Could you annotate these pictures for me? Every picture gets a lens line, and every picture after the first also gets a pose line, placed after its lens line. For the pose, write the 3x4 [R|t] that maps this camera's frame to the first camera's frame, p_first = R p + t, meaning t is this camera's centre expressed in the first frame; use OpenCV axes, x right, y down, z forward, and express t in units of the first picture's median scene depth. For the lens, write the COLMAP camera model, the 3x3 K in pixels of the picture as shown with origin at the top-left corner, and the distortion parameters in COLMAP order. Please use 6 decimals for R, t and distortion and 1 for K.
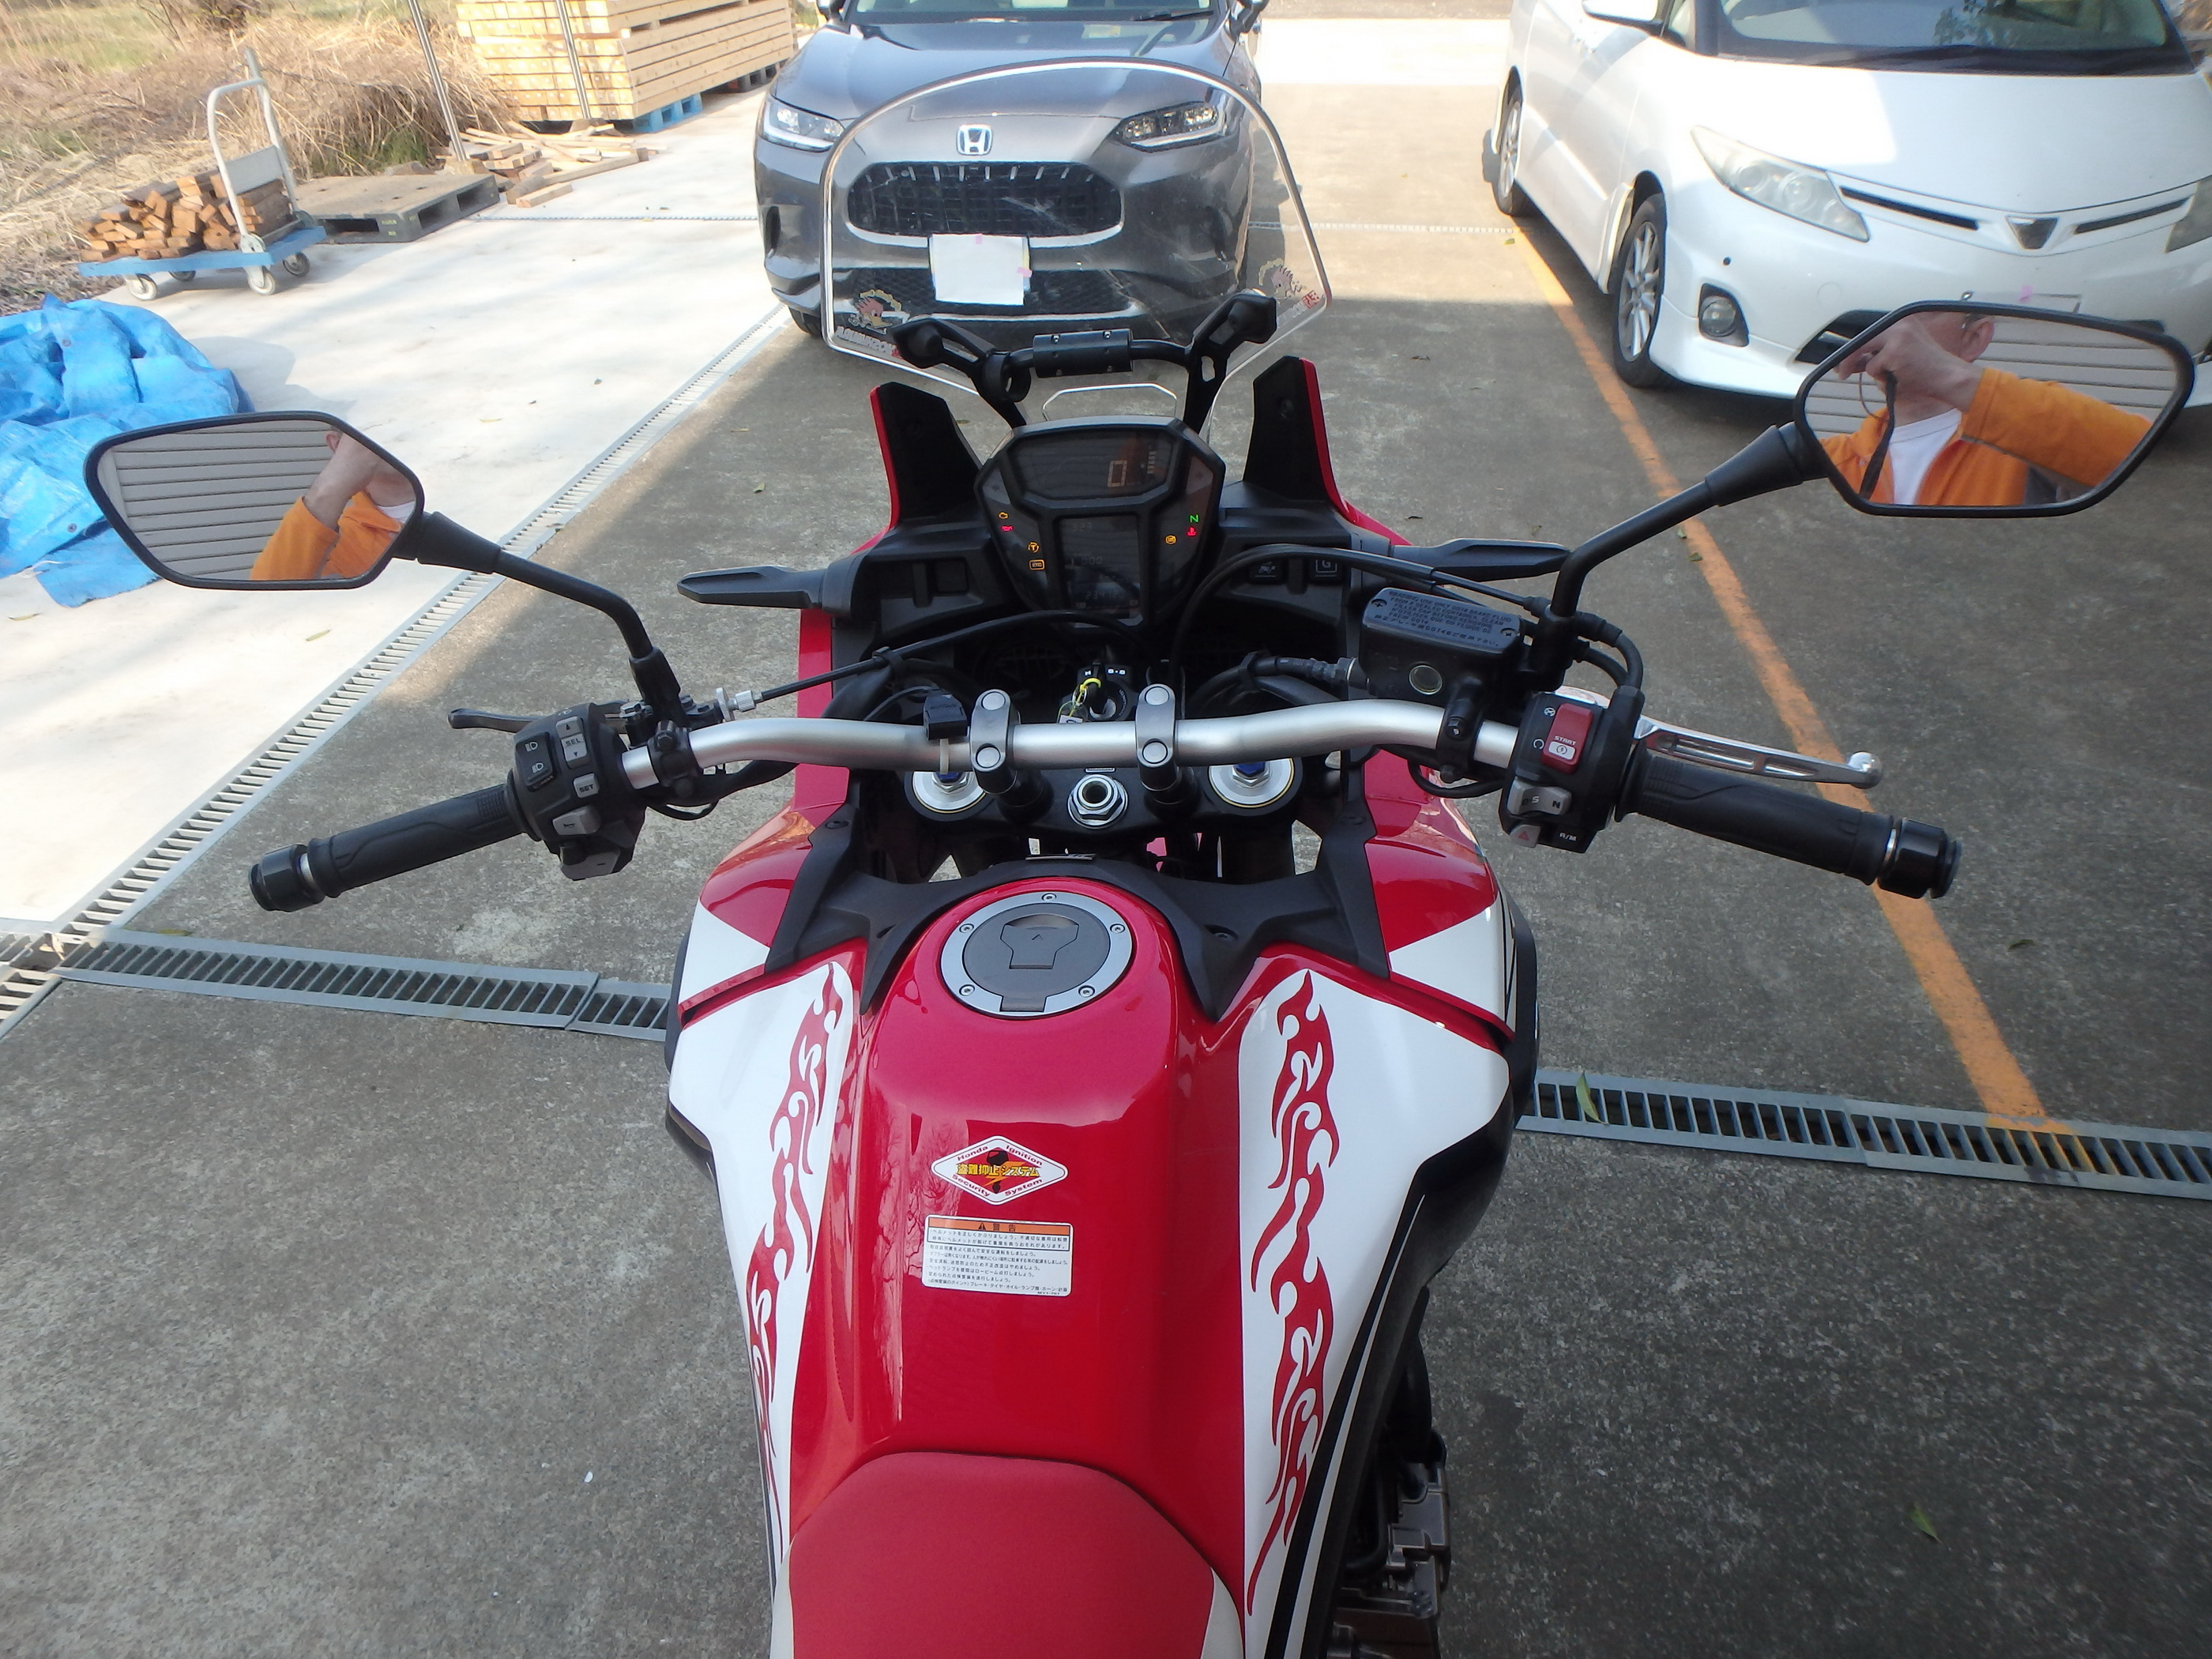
lens RADIAL K [[1372.9, 0, 1129.0], [0, 1372.9, 824.2], [0, 0, 1]] dist [-0.046830, 0.014831]
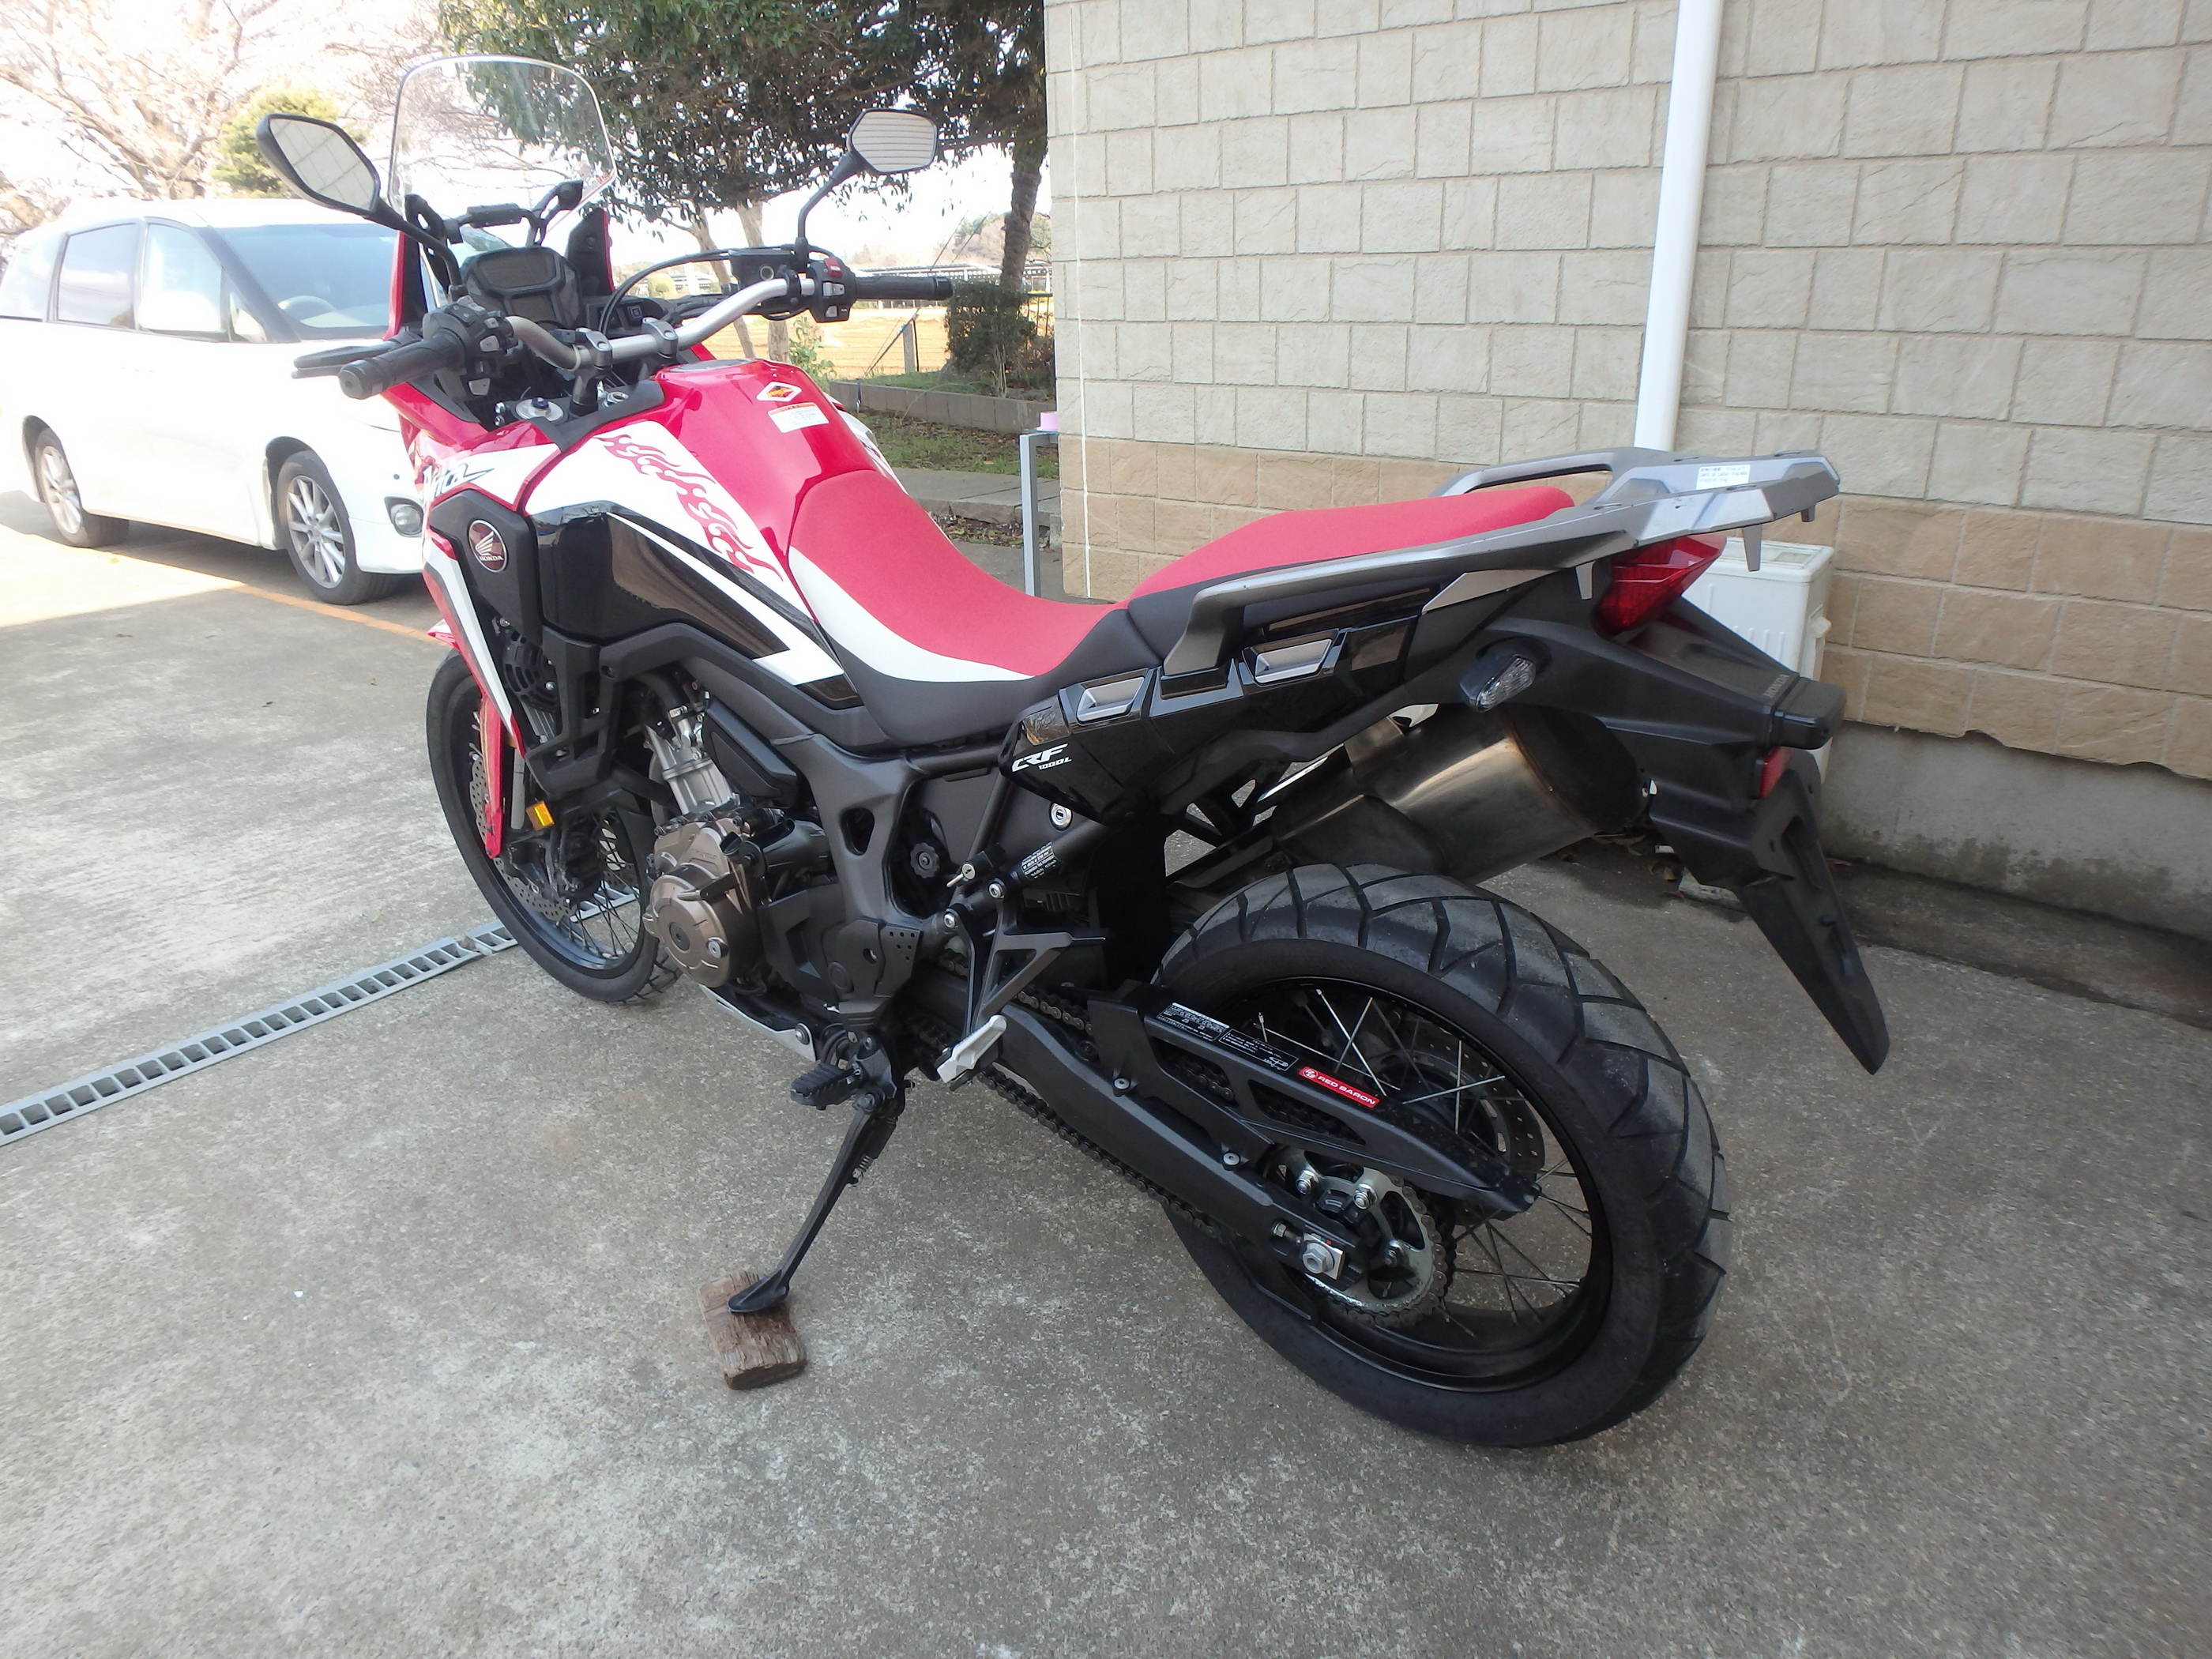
lens RADIAL K [[1372.9, 0, 1093.7], [0, 1372.9, 802.5], [0, 0, 1]] dist [-0.046830, 0.014831]
pose [[0.531738, -0.310667, 0.787871, -0.261270], [0.508171, 0.861249, -0.003366, 0.156992], [-0.677508, 0.402163, 0.615831, -0.084002]]
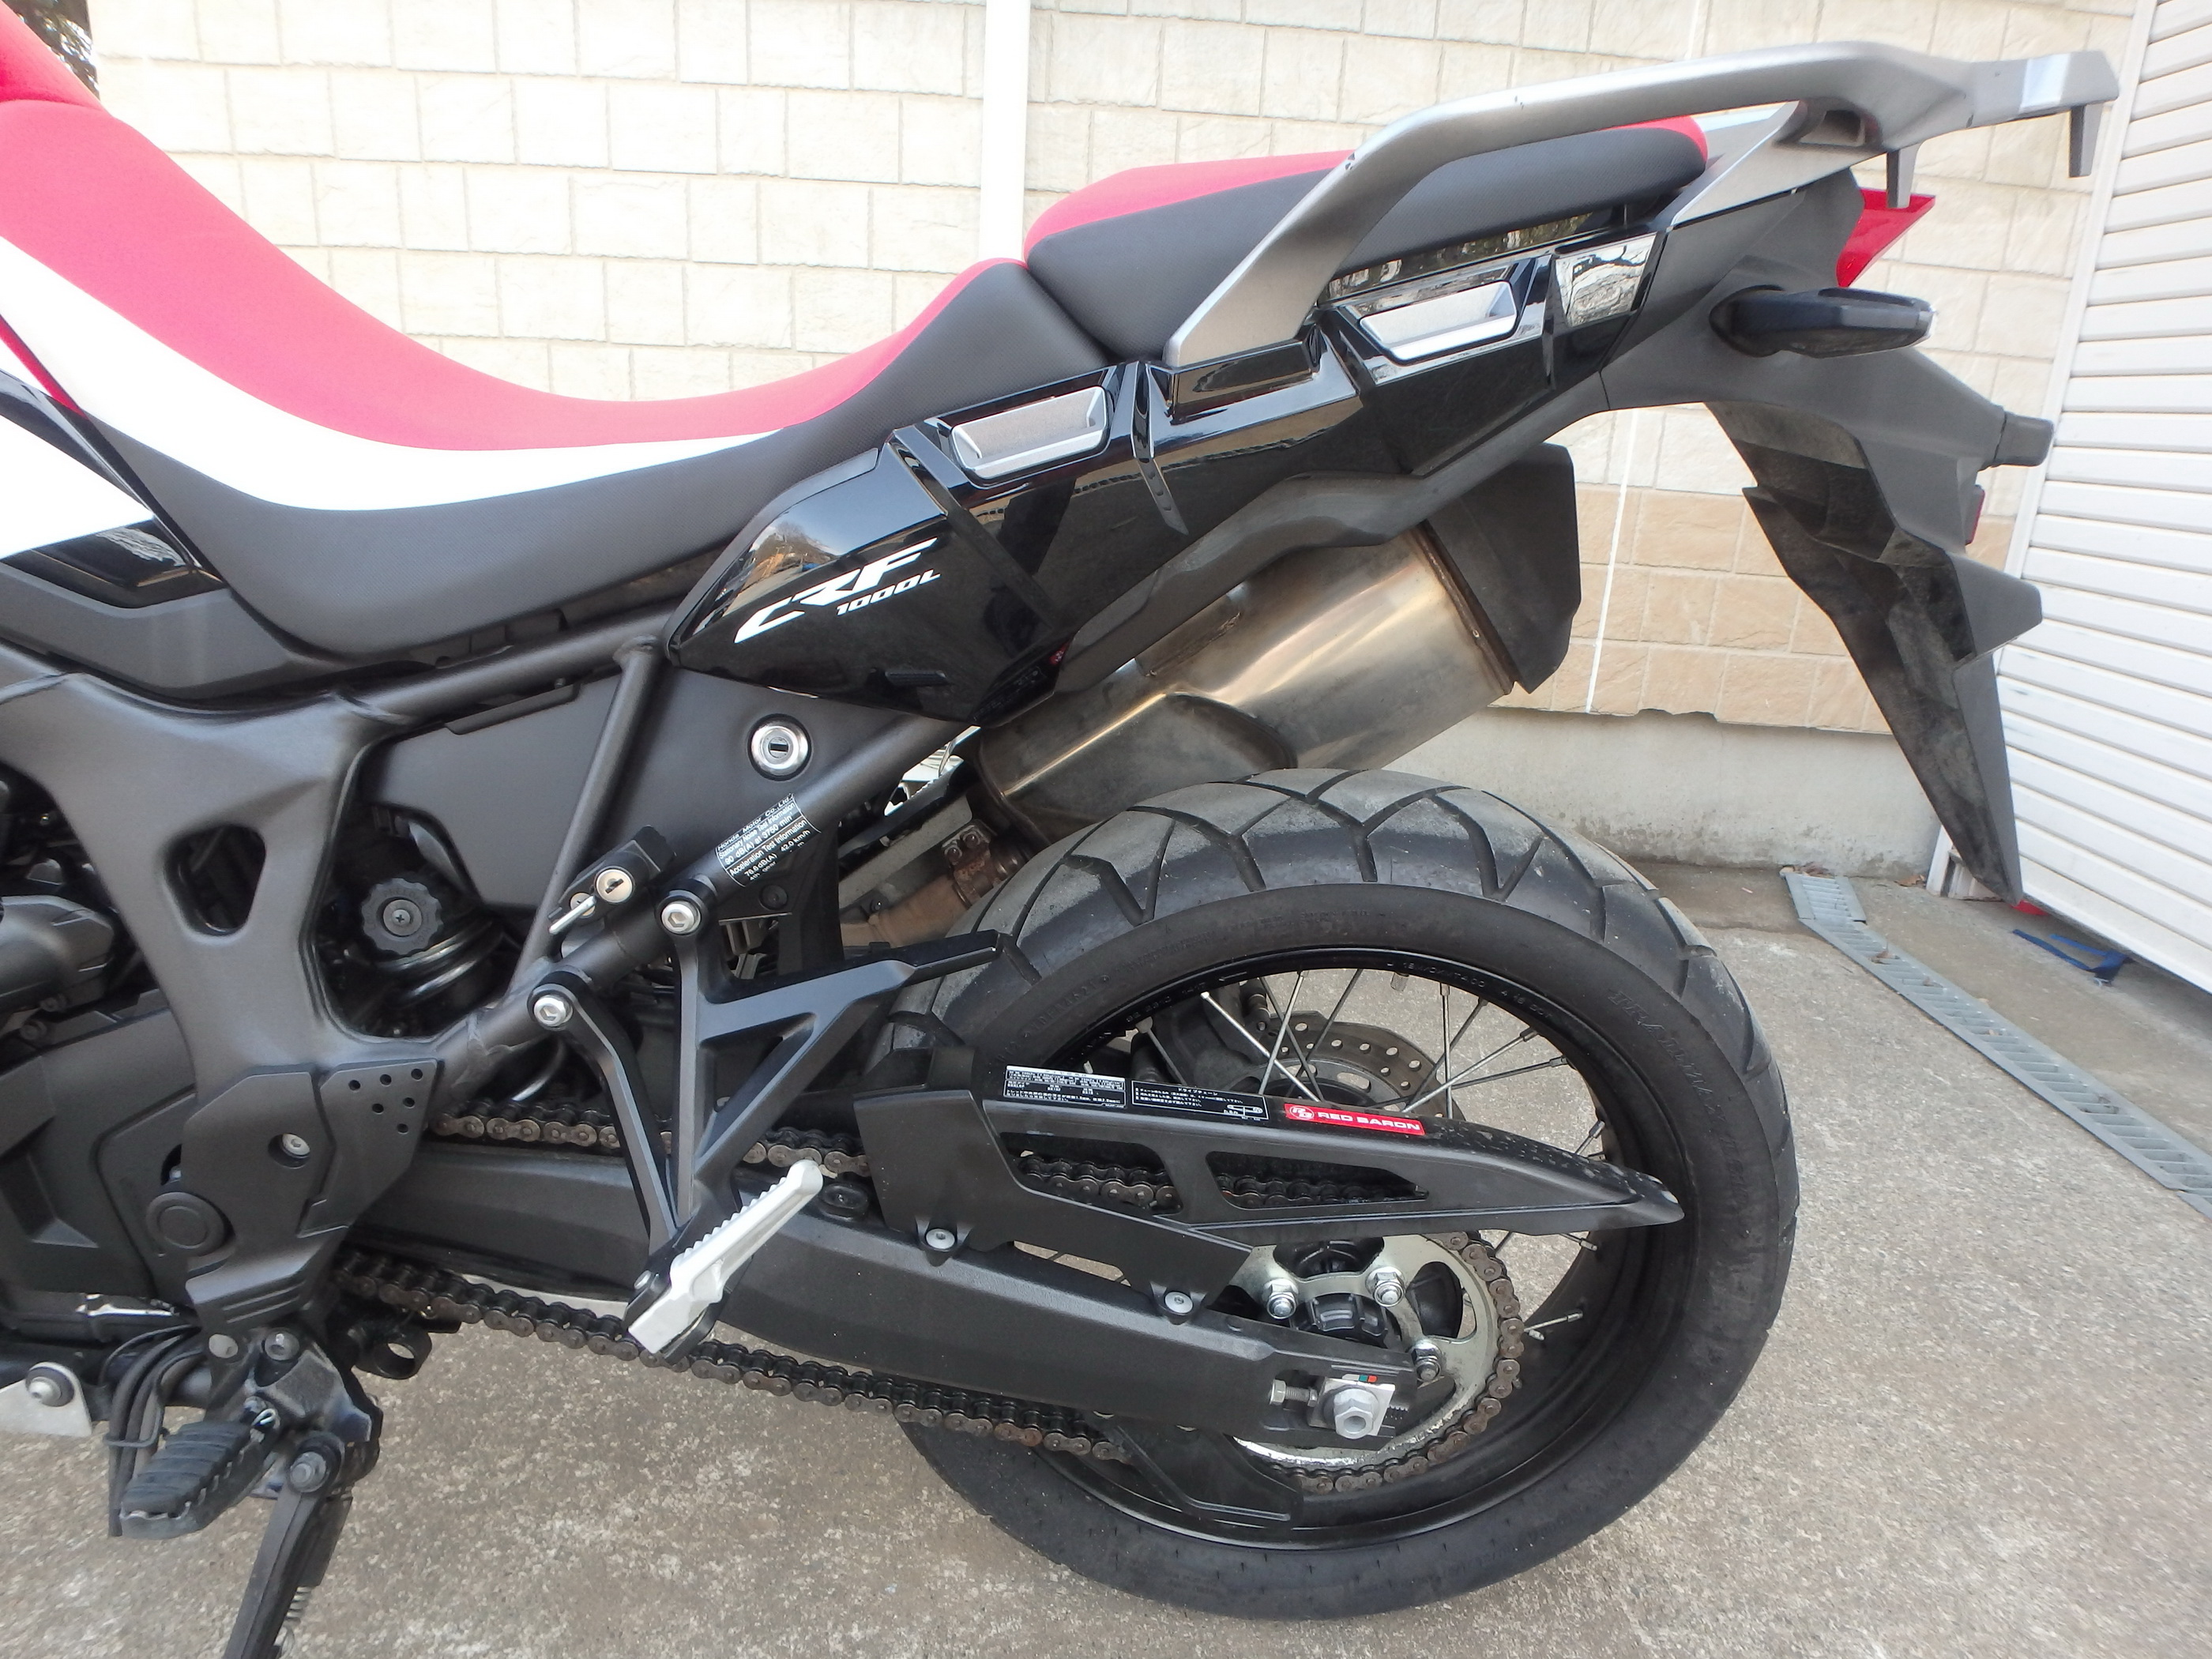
lens RADIAL K [[1372.9, 0, 1113.3], [0, 1372.9, 840.5], [0, 0, 1]] dist [-0.046830, 0.014831]
pose [[-0.116916, -0.295739, 0.948087, -0.183073], [0.535324, 0.785315, 0.310980, 0.136159], [-0.836516, 0.543893, 0.066500, 0.066311]]
